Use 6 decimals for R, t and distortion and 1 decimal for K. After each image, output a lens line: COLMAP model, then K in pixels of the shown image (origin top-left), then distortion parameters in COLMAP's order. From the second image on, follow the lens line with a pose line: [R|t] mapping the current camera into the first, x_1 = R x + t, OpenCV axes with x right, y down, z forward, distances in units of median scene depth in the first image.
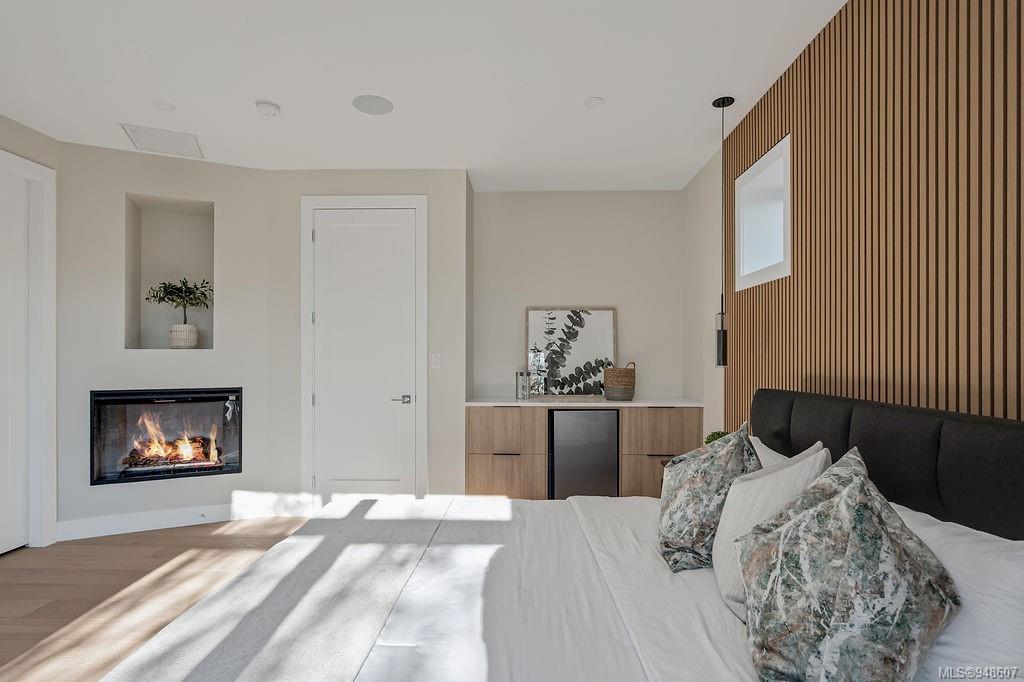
lens RADIAL K [[512.5, 0, 511.7], [0, 512.5, 356.9], [0, 0, 1]] dist [0.002056, 0.000106]
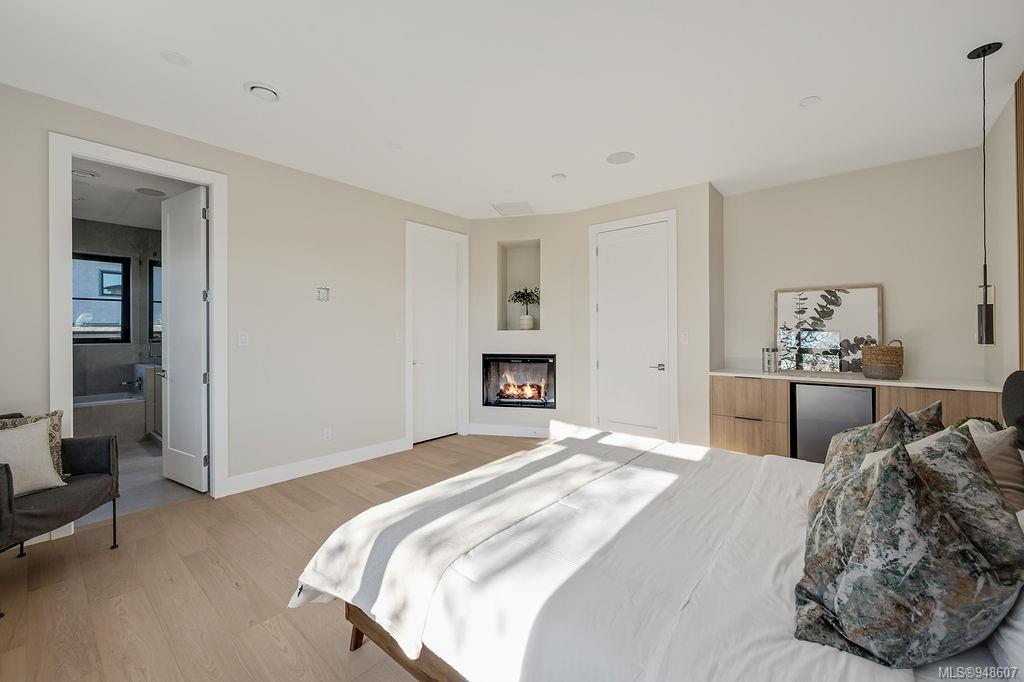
lens RADIAL K [[407.0, 0, 514.0], [0, 407.0, 333.5], [0, 0, 1]] dist [0.000675, 0.000795]
pose [[0.783593, -0.002970, -0.621267, 0.156177], [0.000729, 0.999992, -0.003861, 0.000352], [0.621274, 0.002572, 0.783589, -0.053255]]
